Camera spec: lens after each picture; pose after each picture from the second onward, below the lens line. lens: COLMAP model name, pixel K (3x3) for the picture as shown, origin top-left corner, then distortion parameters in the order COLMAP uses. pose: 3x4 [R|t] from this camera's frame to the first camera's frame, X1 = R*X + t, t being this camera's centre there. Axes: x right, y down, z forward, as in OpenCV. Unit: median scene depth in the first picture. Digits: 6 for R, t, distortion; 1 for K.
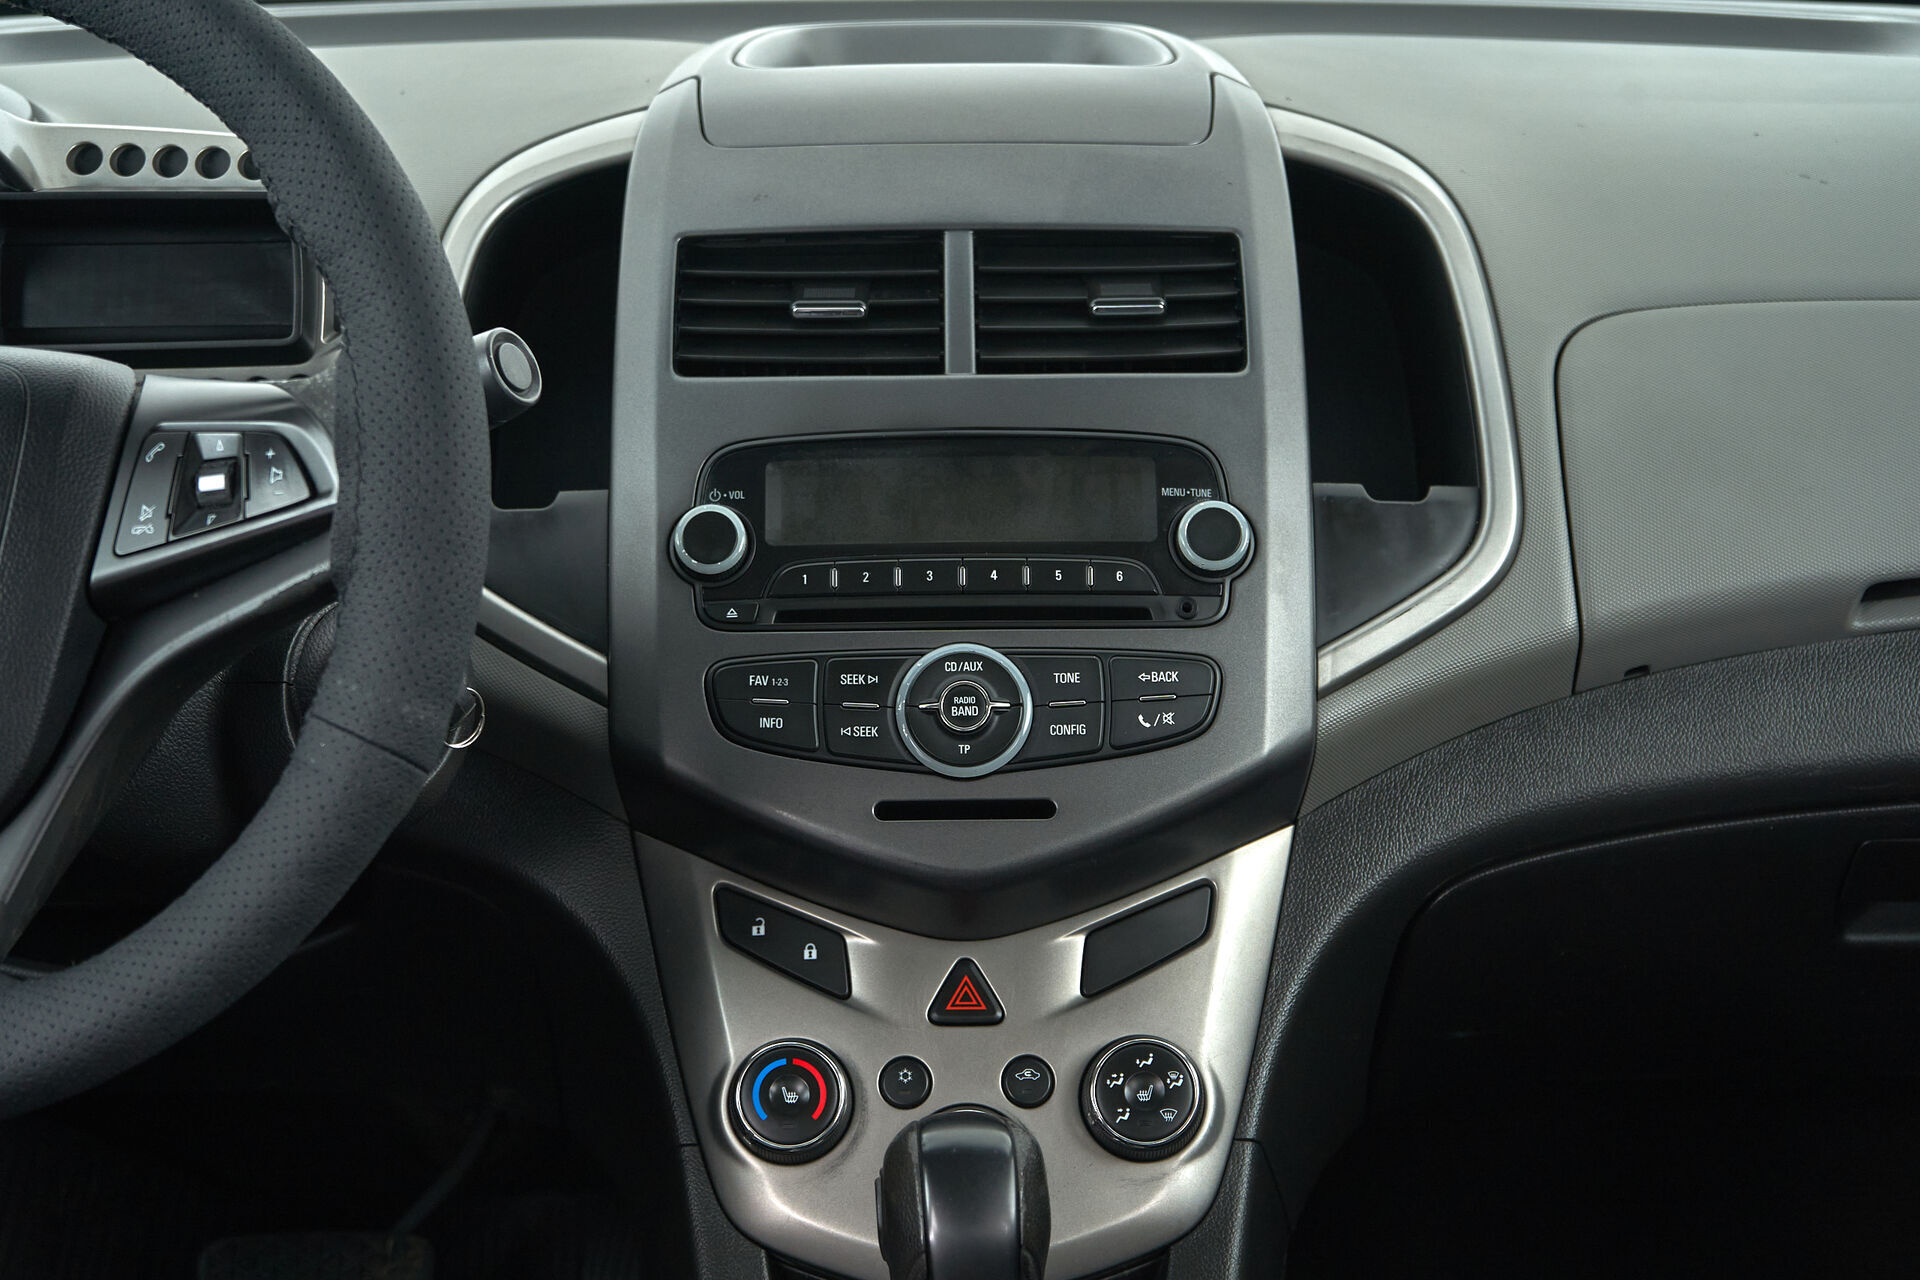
lens RADIAL K [[3397.4, 0, 968.7], [0, 3397.4, 707.7], [0, 0, 1]] dist [-0.009559, 0.203037]
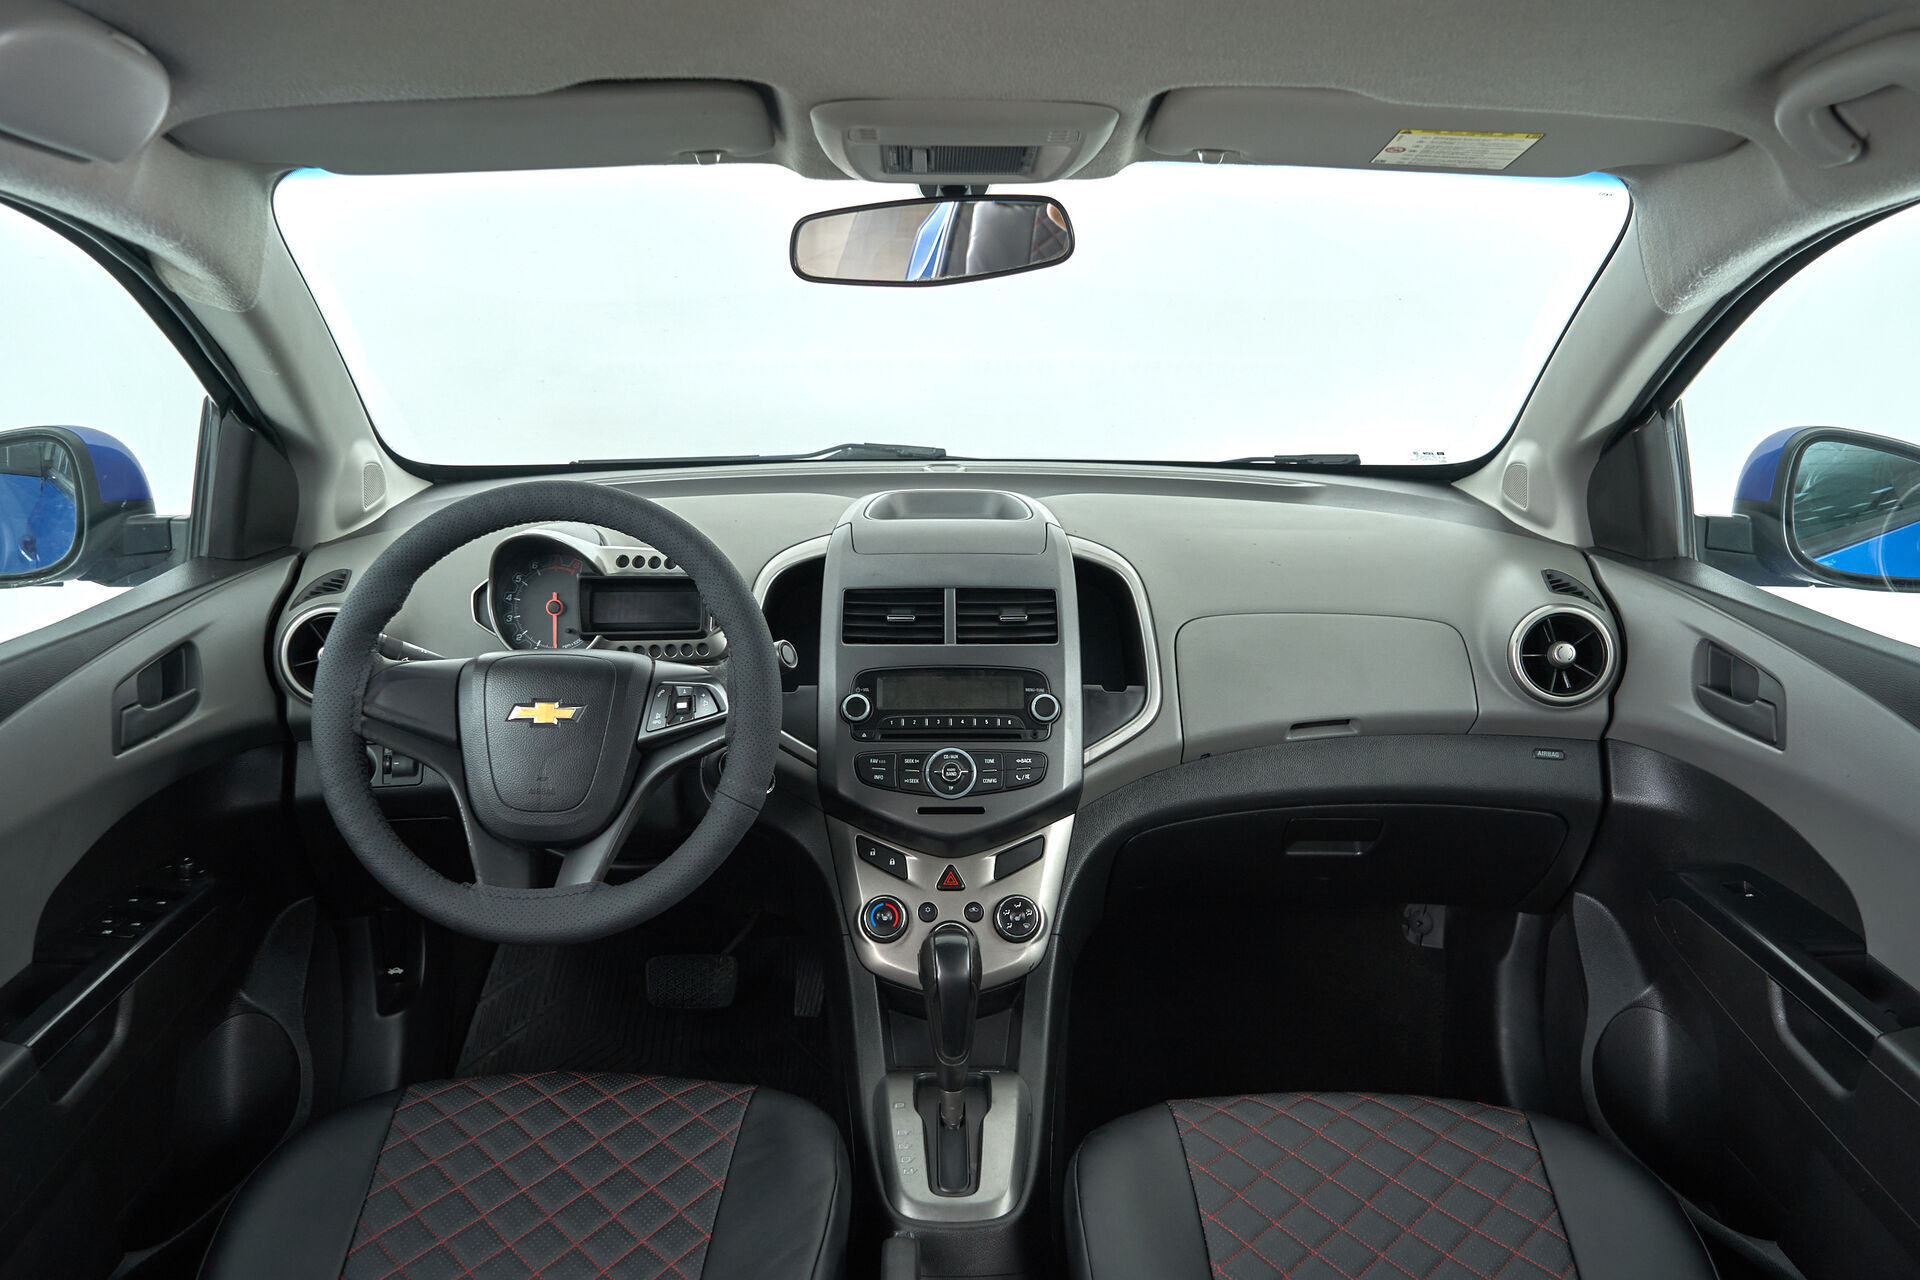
lens RADIAL K [[1570.3, 0, 960.0], [0, 1570.3, 640.0], [0, 0, 1]] dist [-0.006497, -0.011730]
pose [[0.999923, 0.008024, 0.009446, -0.006767], [-0.007843, 0.999788, -0.019046, -0.079613], [-0.009597, 0.018971, 0.999774, -0.234149]]
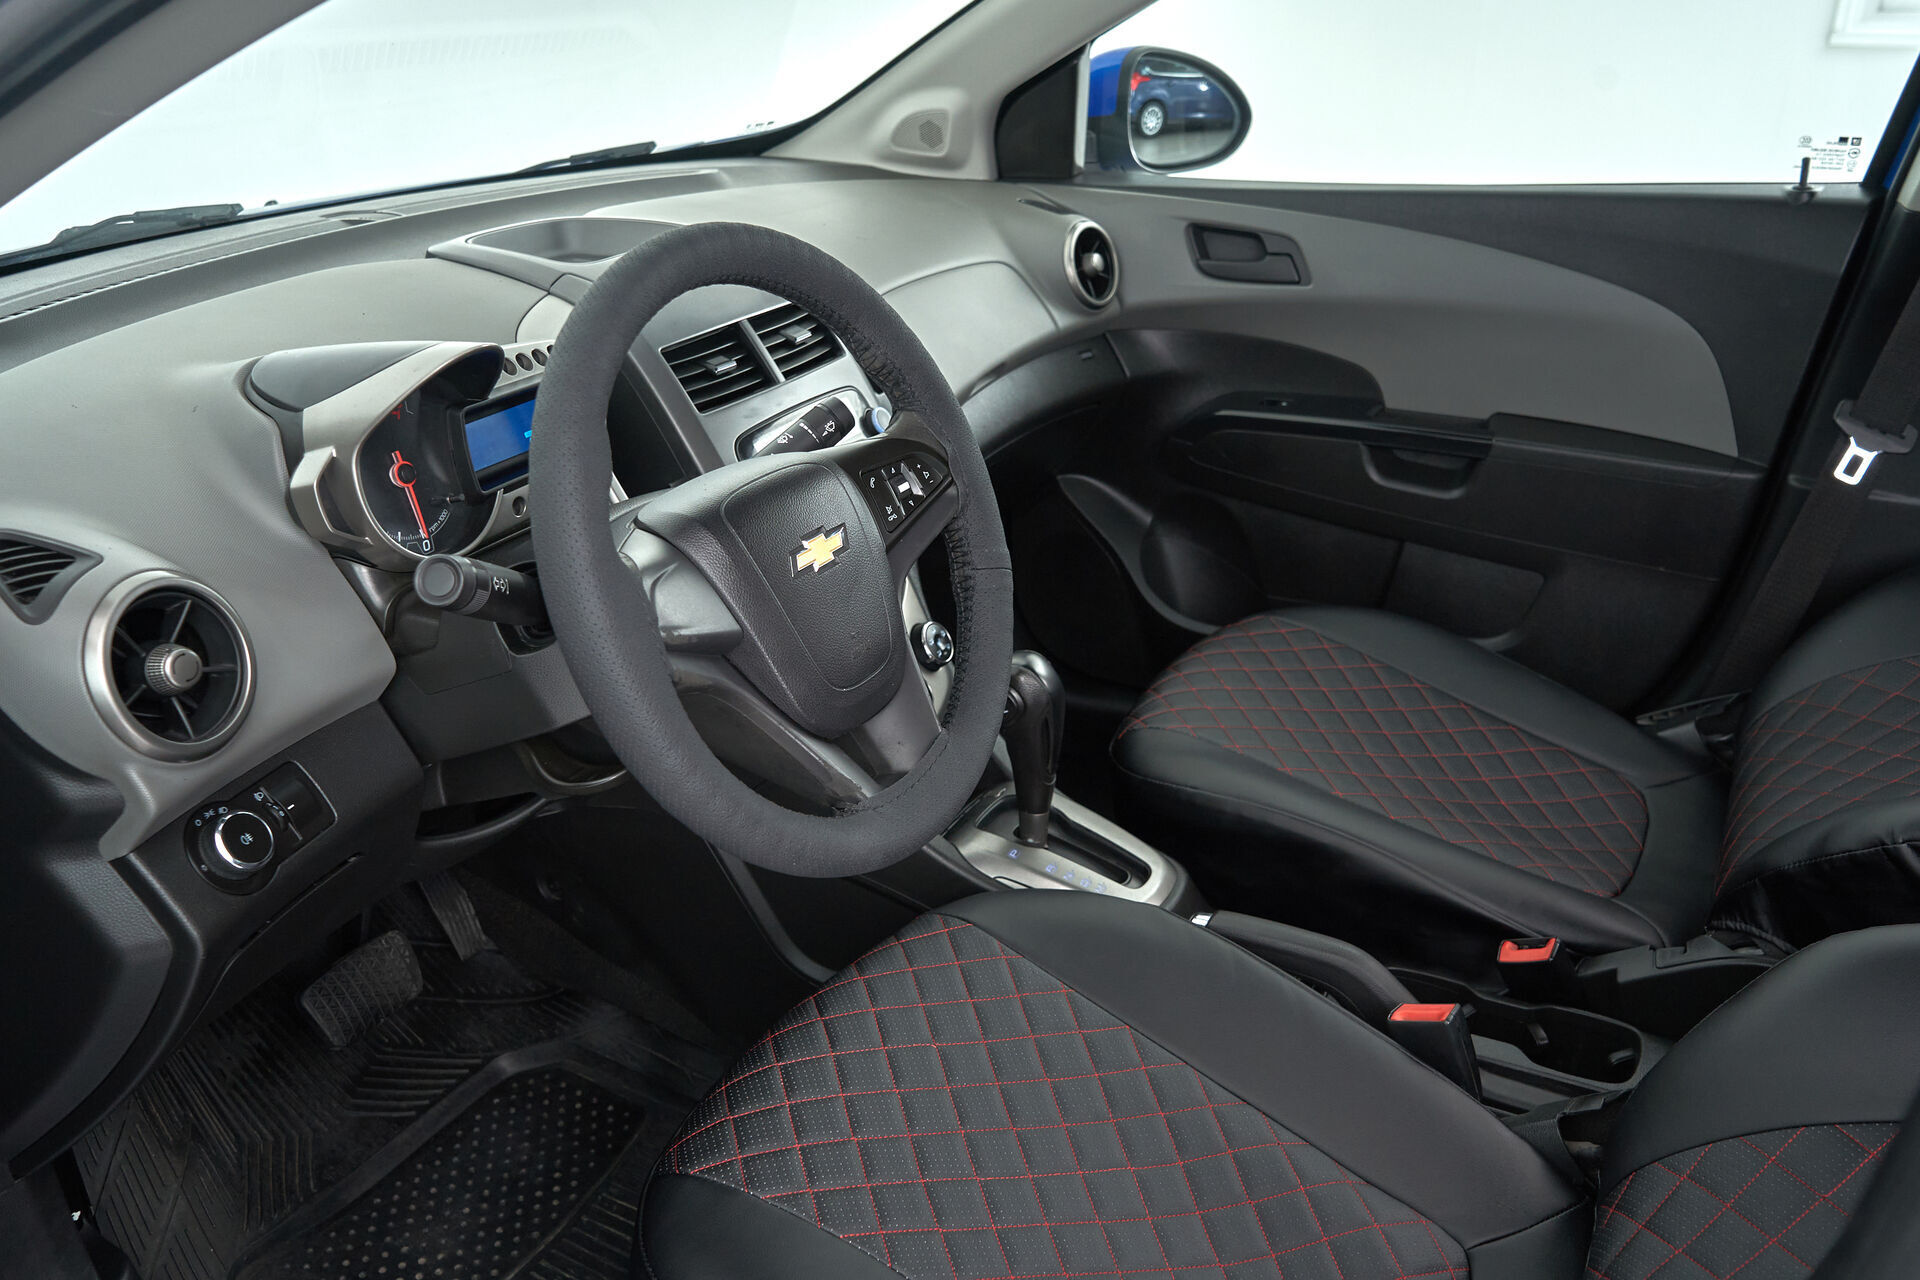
lens RADIAL K [[1570.3, 0, 960.0], [0, 1570.3, 640.0], [0, 0, 1]] dist [-0.006497, -0.011730]
pose [[0.471051, -0.359223, 0.805649, -0.855957], [0.248076, 0.930410, 0.269805, -0.193300], [-0.846504, 0.072770, 0.527385, 0.373751]]
